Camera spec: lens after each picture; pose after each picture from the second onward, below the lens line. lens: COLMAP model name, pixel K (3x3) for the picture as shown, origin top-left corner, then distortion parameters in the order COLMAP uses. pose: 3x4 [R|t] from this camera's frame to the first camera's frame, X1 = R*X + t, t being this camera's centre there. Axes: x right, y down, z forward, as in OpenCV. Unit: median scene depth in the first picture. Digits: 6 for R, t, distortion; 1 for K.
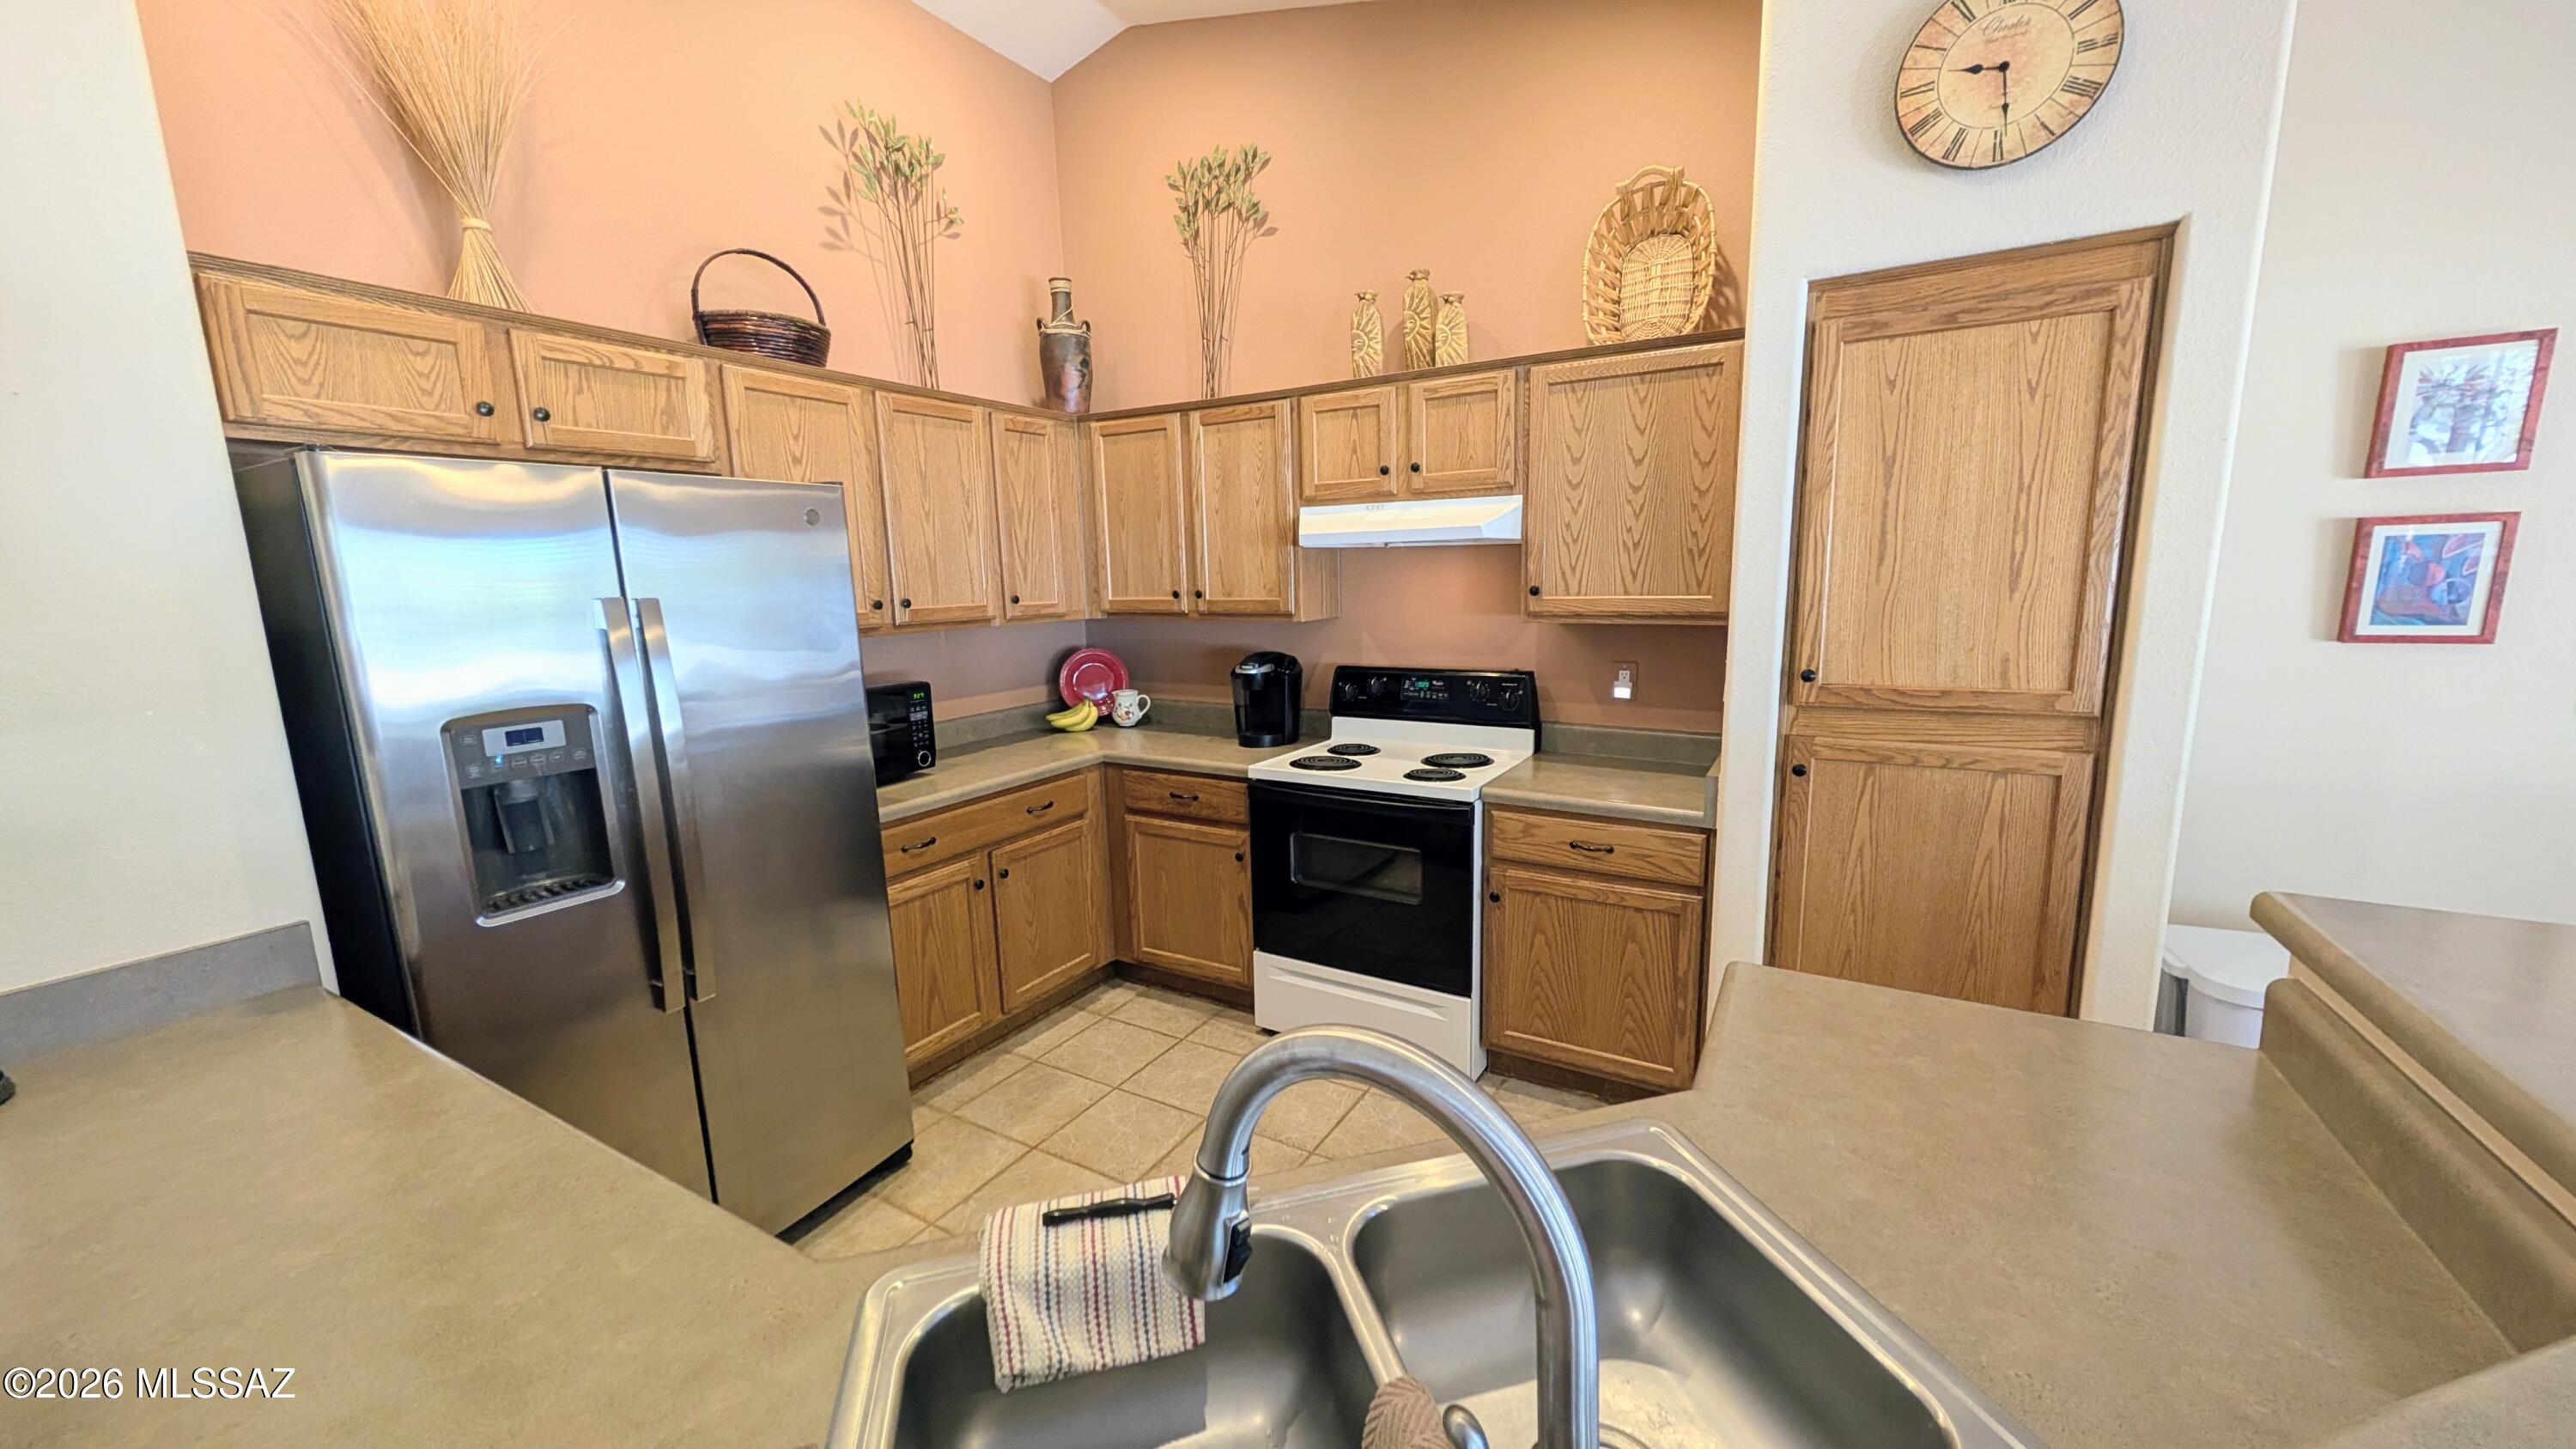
lens RADIAL K [[934.1, 0, 1290.5], [0, 934.1, 726.6], [0, 0, 1]] dist [0.000946, 0.000130]
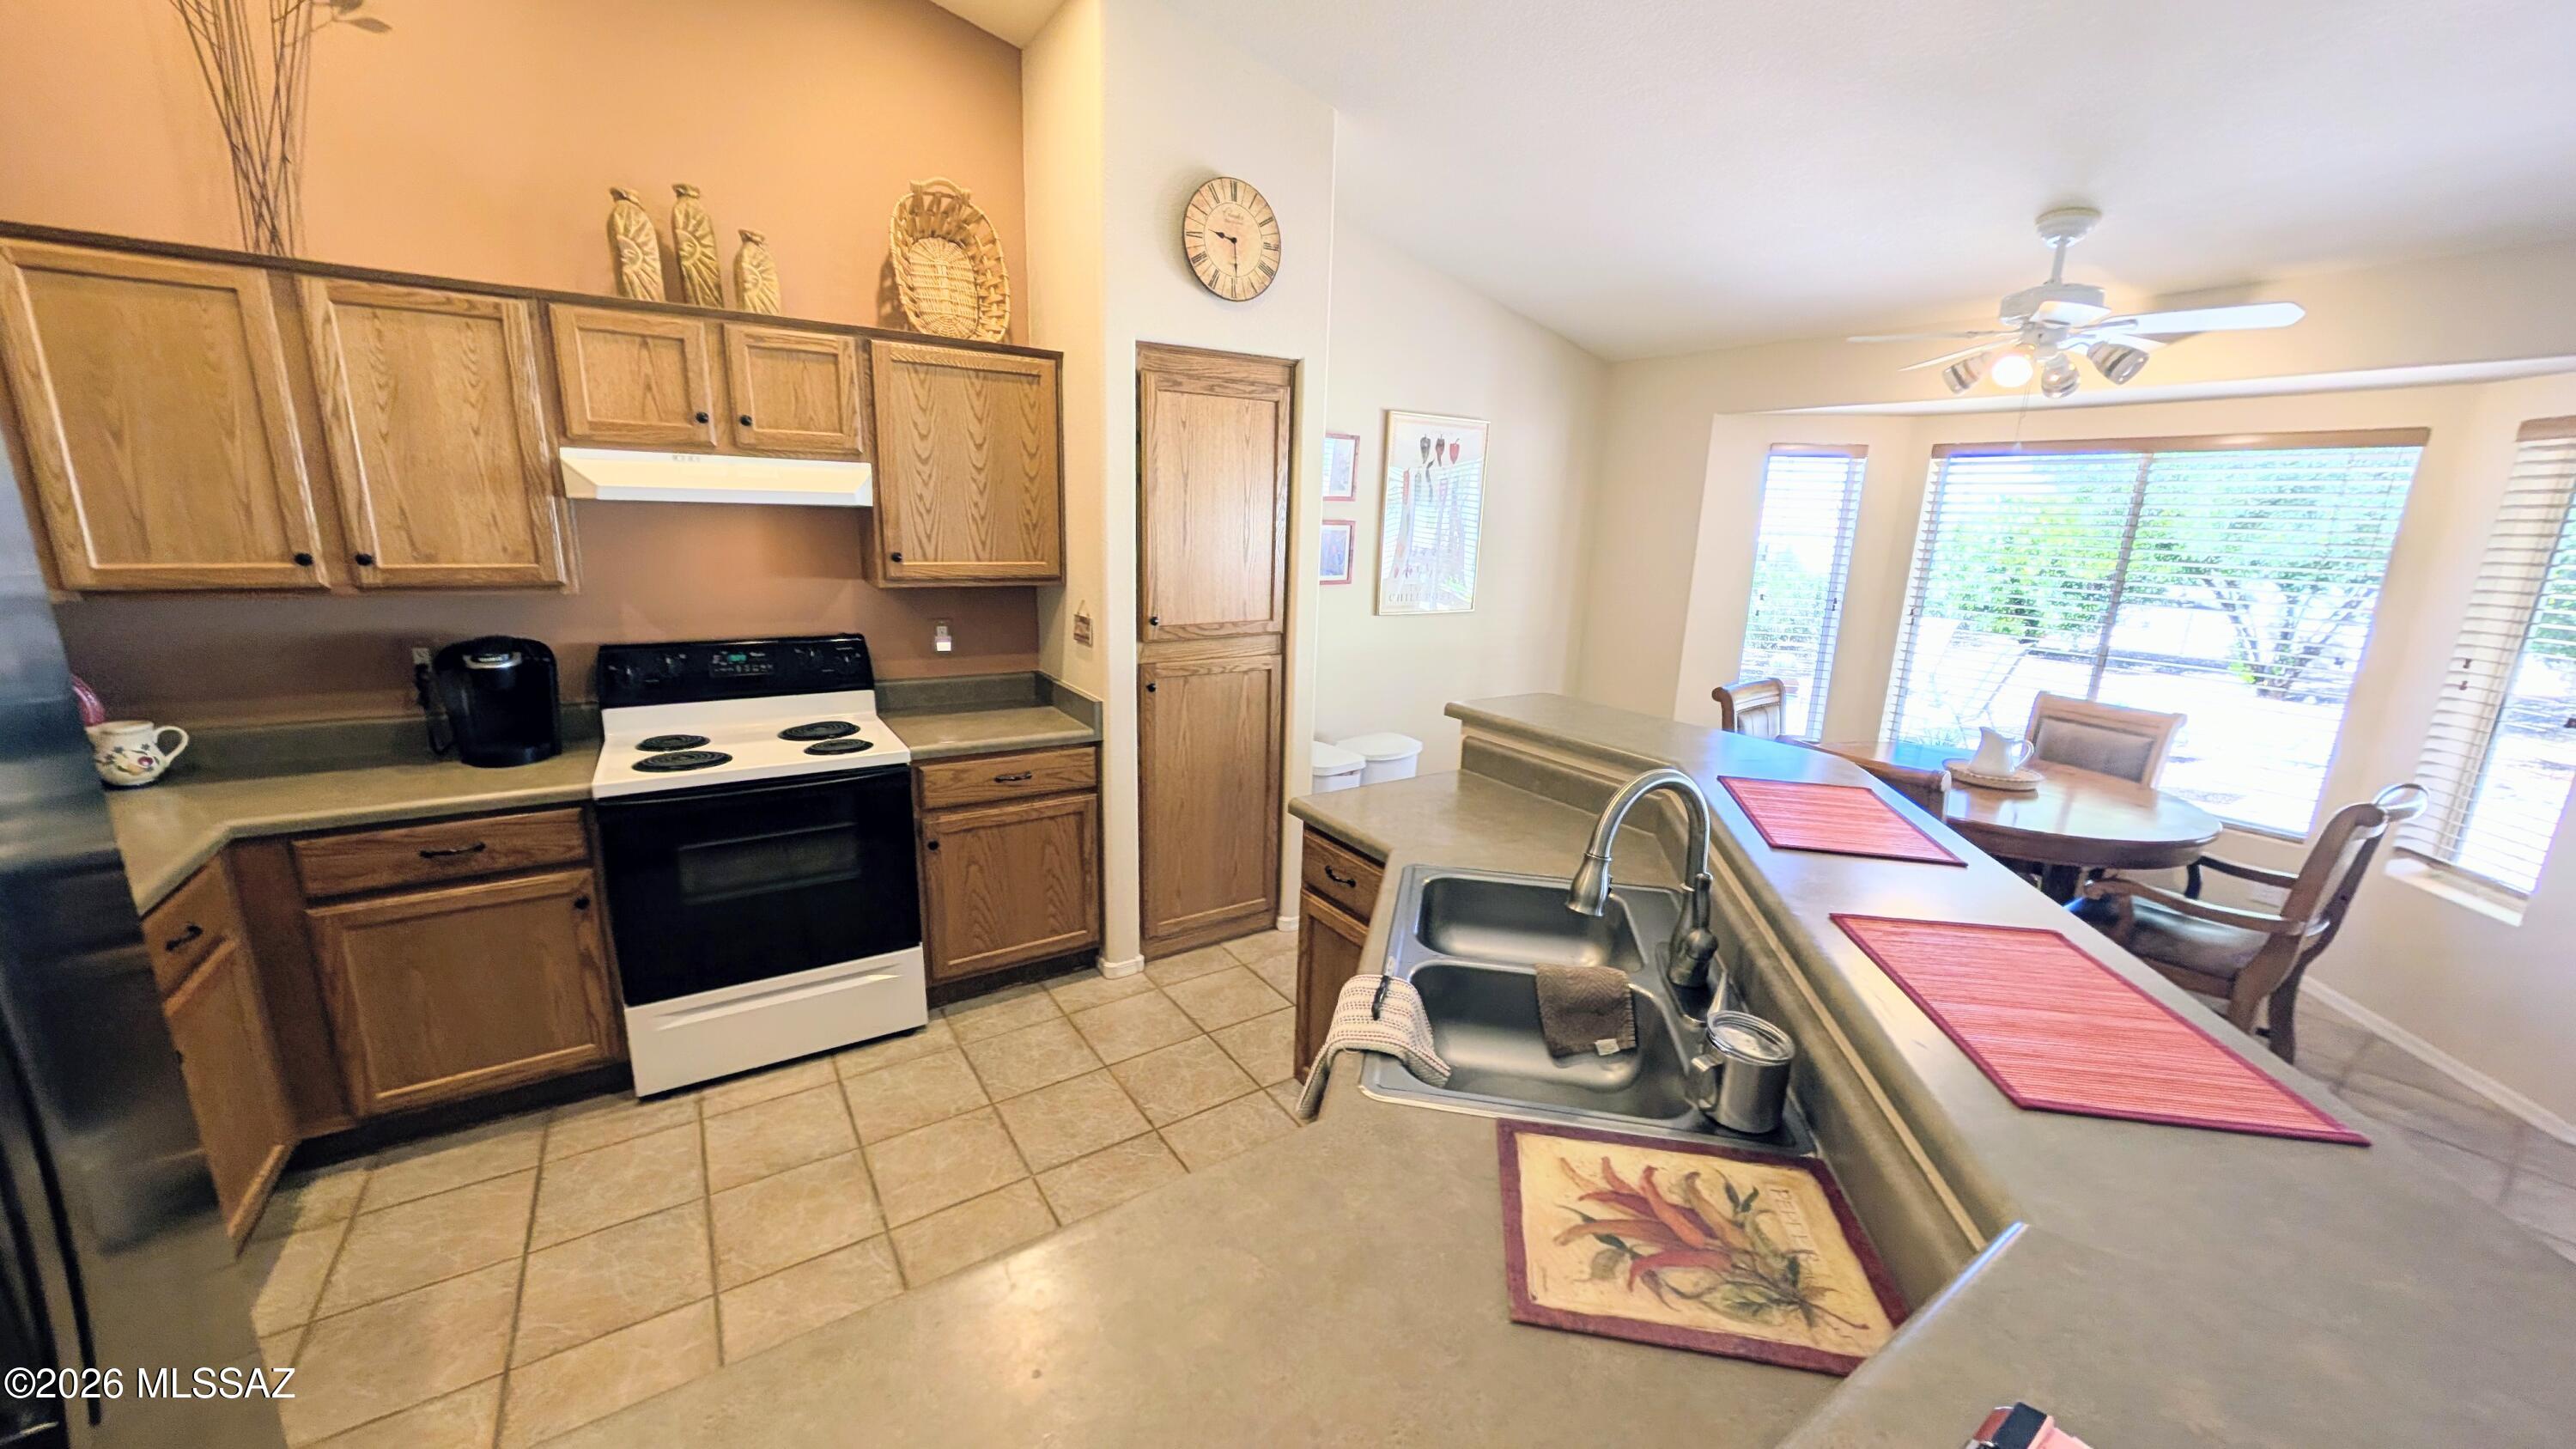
lens RADIAL K [[934.1, 0, 1290.5], [0, 934.1, 726.6], [0, 0, 1]] dist [0.000946, 0.000130]
pose [[0.443567, -0.168699, 0.880221, -0.530071], [0.108414, 0.985013, 0.134150, -0.052952], [-0.889660, 0.035924, 0.455209, 0.136975]]
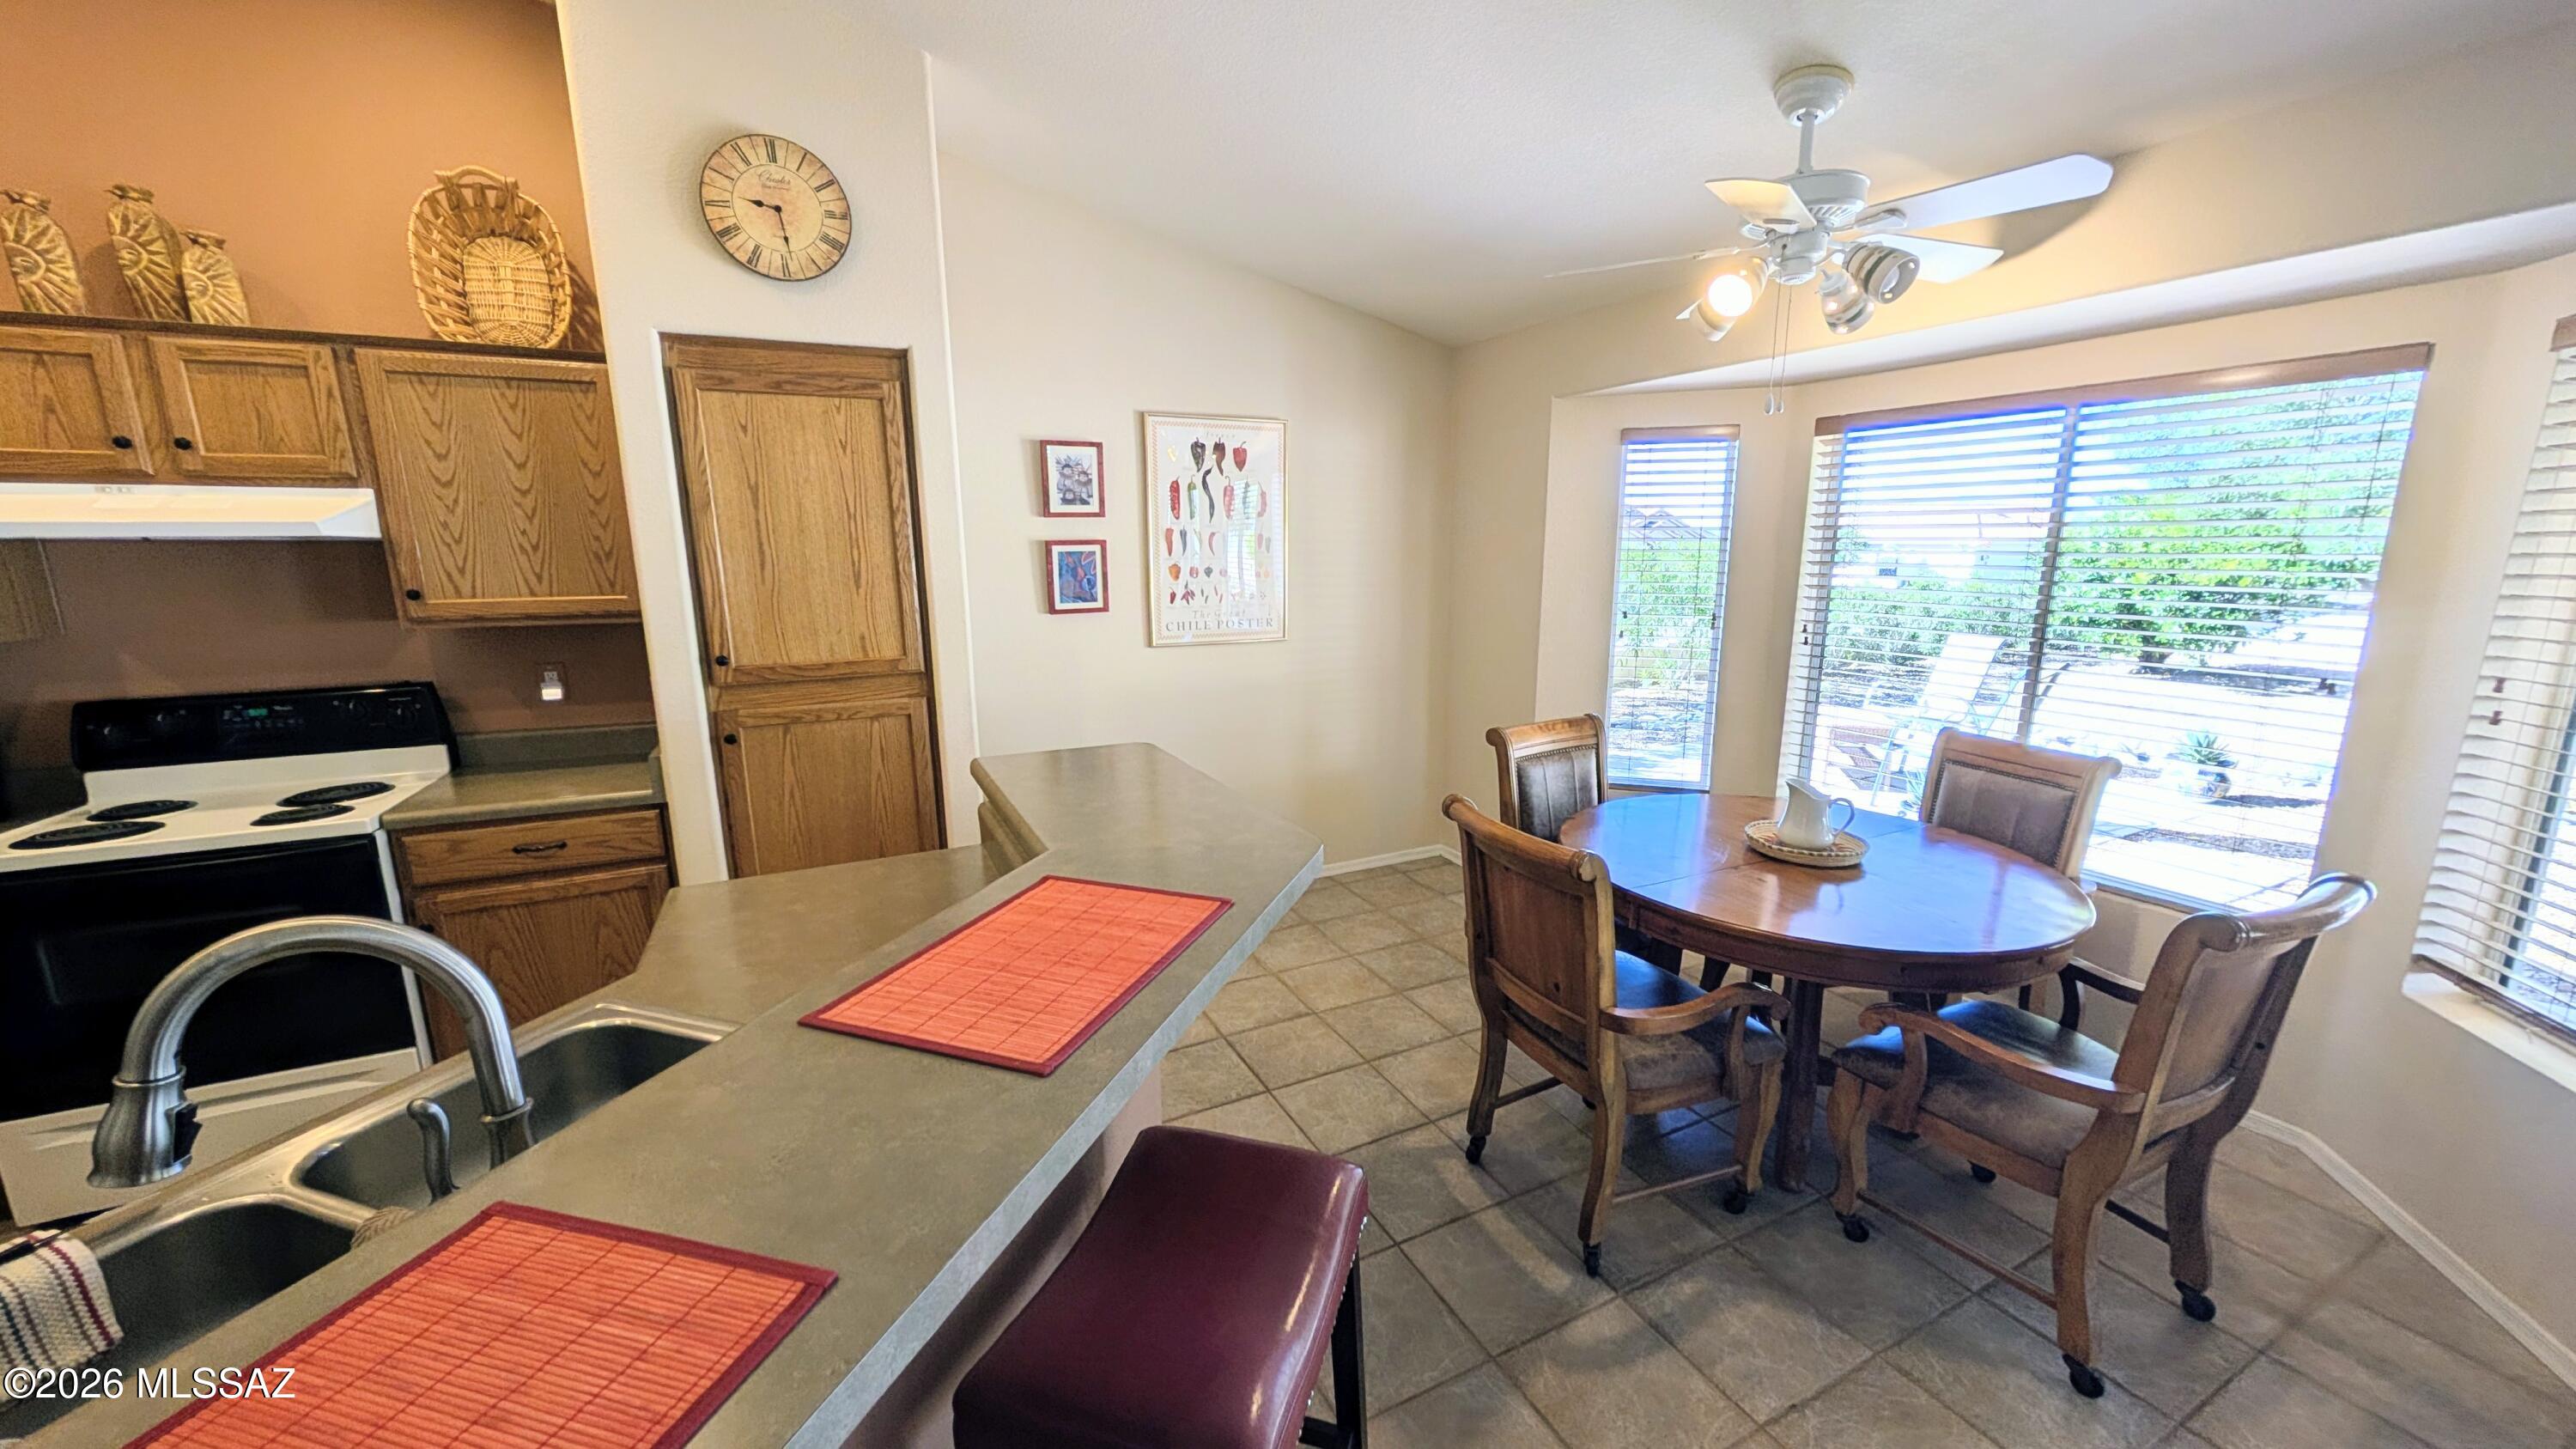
lens RADIAL K [[934.1, 0, 1290.5], [0, 934.1, 726.6], [0, 0, 1]] dist [0.000946, 0.000130]
pose [[0.547869, -0.143891, 0.824097, -0.045877], [0.131530, 0.987661, 0.085007, 0.019739], [-0.826160, 0.061821, 0.560034, -0.236977]]
